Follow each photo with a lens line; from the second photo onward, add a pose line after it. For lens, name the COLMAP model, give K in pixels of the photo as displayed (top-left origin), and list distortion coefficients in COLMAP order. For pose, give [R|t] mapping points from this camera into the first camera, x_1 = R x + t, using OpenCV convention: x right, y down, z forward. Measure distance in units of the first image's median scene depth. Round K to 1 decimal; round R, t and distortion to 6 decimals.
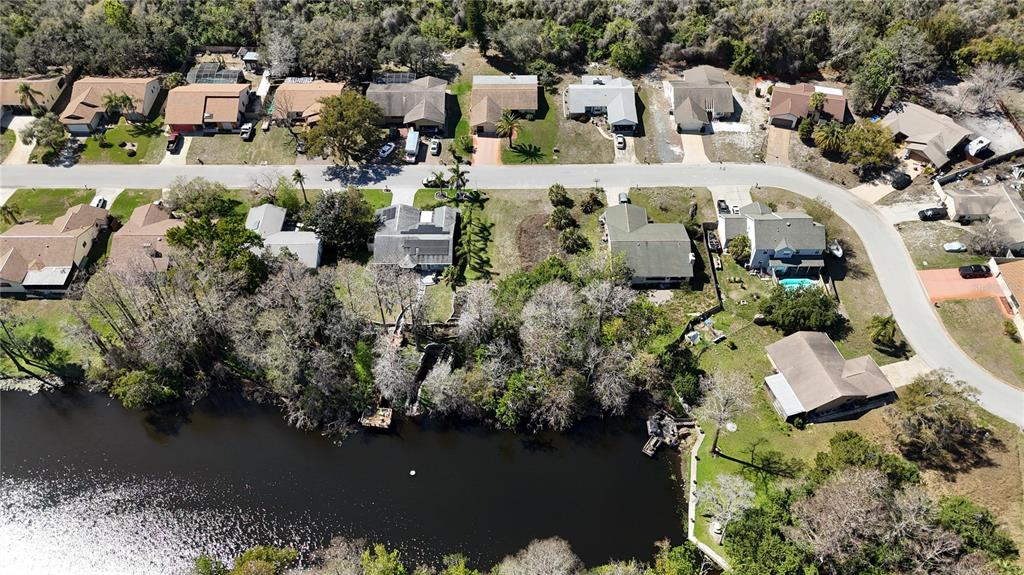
lens RADIAL K [[746.7, 0, 512.8], [0, 746.7, 290.0], [0, 0, 1]] dist [0.070036, -0.059308]
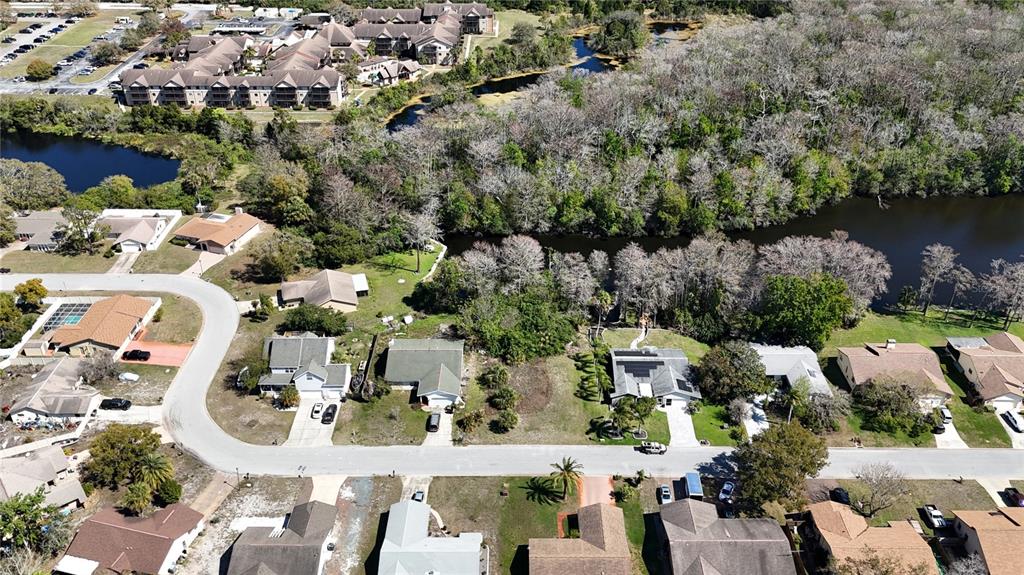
lens RADIAL K [[859.5, 0, 518.3], [0, 859.5, 254.1], [0, 0, 1]] dist [0.076037, -0.071792]
pose [[-0.999978, 0.006384, 0.001540, 0.042809], [0.002684, 0.183257, 0.983061, -1.141759], [0.005994, 0.983044, -0.183270, 0.960544]]
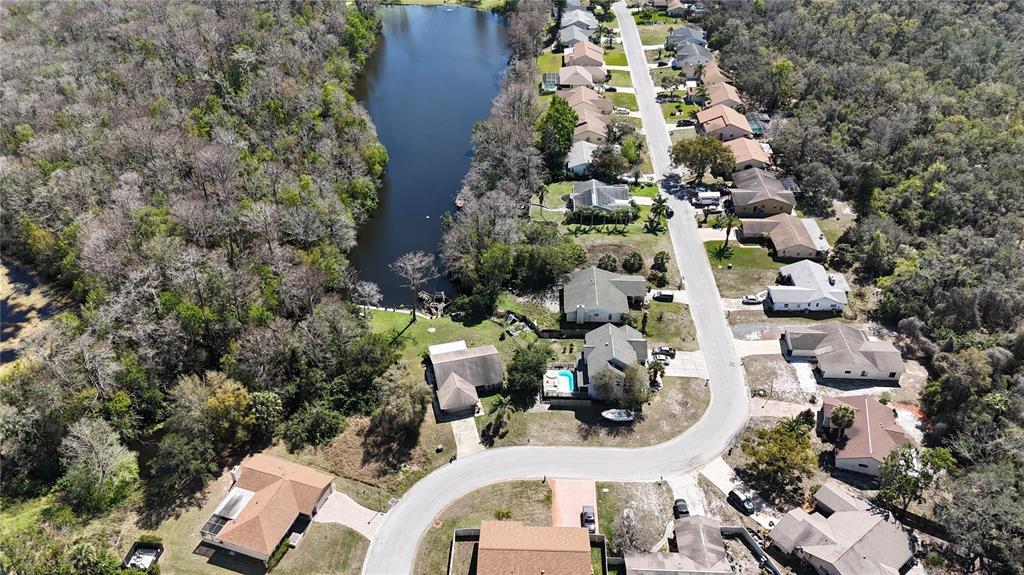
lens RADIAL K [[753.7, 0, 513.4], [0, 753.7, 288.5], [0, 0, 1]] dist [0.078403, -0.078696]
pose [[-0.033427, 0.586347, -0.809370, 1.021530], [-0.758371, 0.512581, 0.402659, -0.392367], [0.650966, 0.627262, 0.427534, 0.357212]]
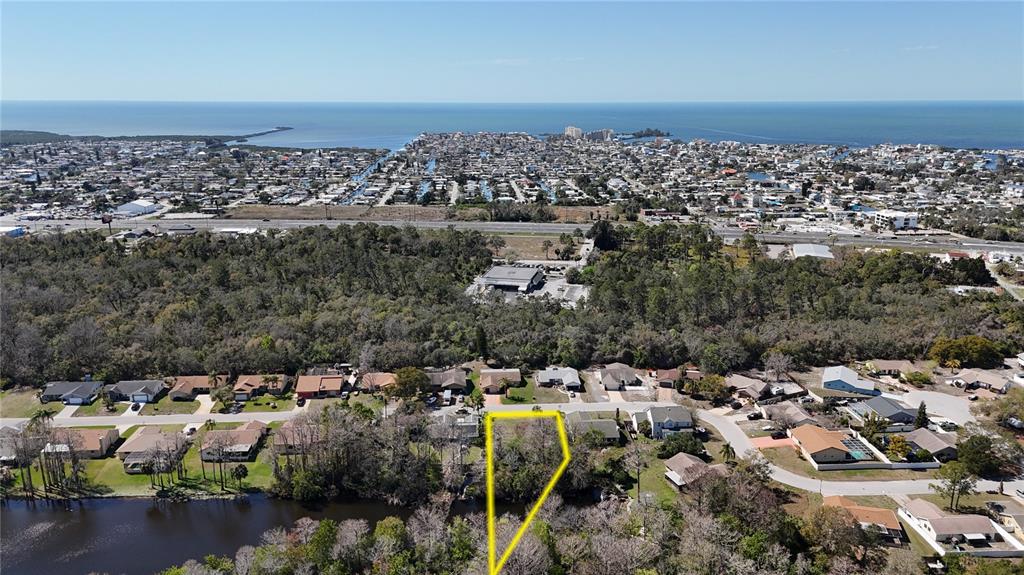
lens RADIAL K [[744.8, 0, 512.0], [0, 744.8, 287.5], [0, 0, 1]] dist [0.087643, -0.101844]
pose [[0.997996, -0.008689, 0.062677, -0.096164], [0.043558, 0.812813, -0.580894, 0.595621], [-0.045897, 0.582460, 0.811562, -0.503966]]
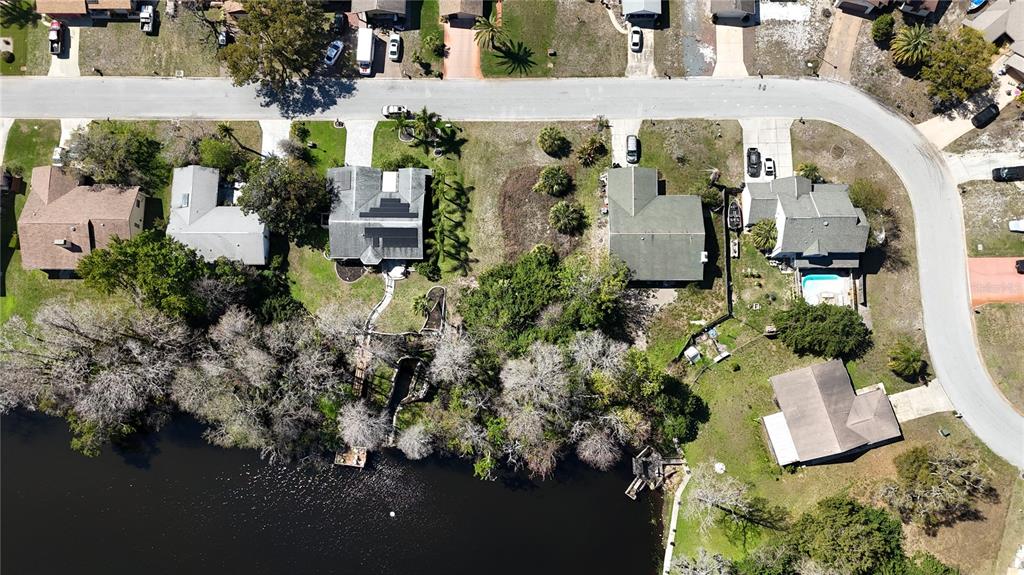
lens RADIAL K [[746.7, 0, 512.8], [0, 746.7, 290.0], [0, 0, 1]] dist [0.070036, -0.059308]
pose [[0.999952, 0.001606, -0.009680, 0.026416], [0.003485, 0.864036, 0.503418, -0.382034], [0.009173, -0.503427, 0.863989, 0.212932]]
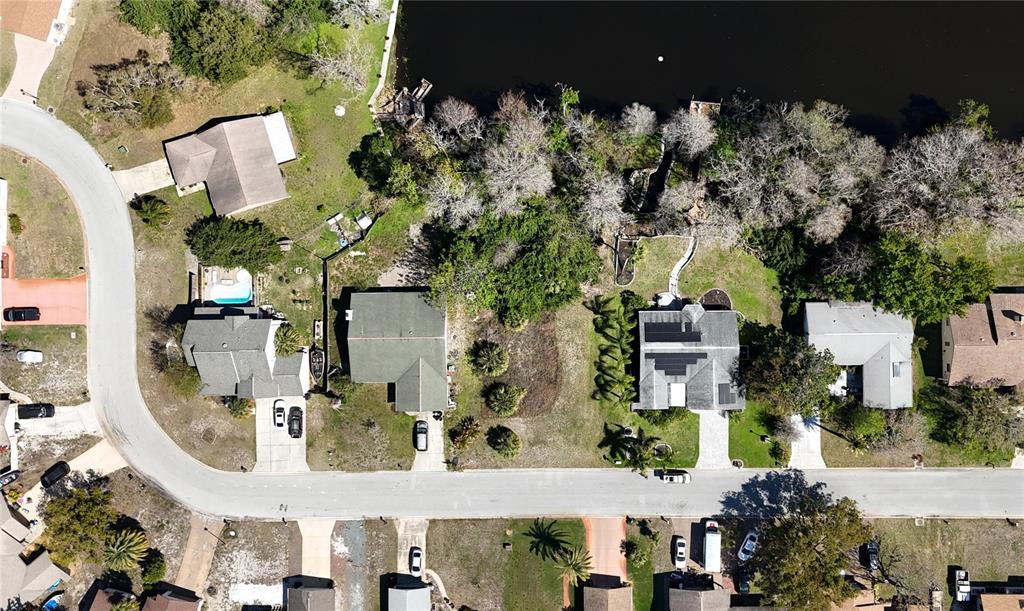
lens RADIAL K [[861.0, 0, 542.6], [0, 861.0, 304.7], [0, 0, 1]] dist [0.067218, -0.052365]
pose [[-0.999200, 0.014950, 0.037087, -0.009476], [0.012546, -0.763430, 0.645769, -0.564544], [0.037967, 0.645717, 0.762632, 0.235860]]
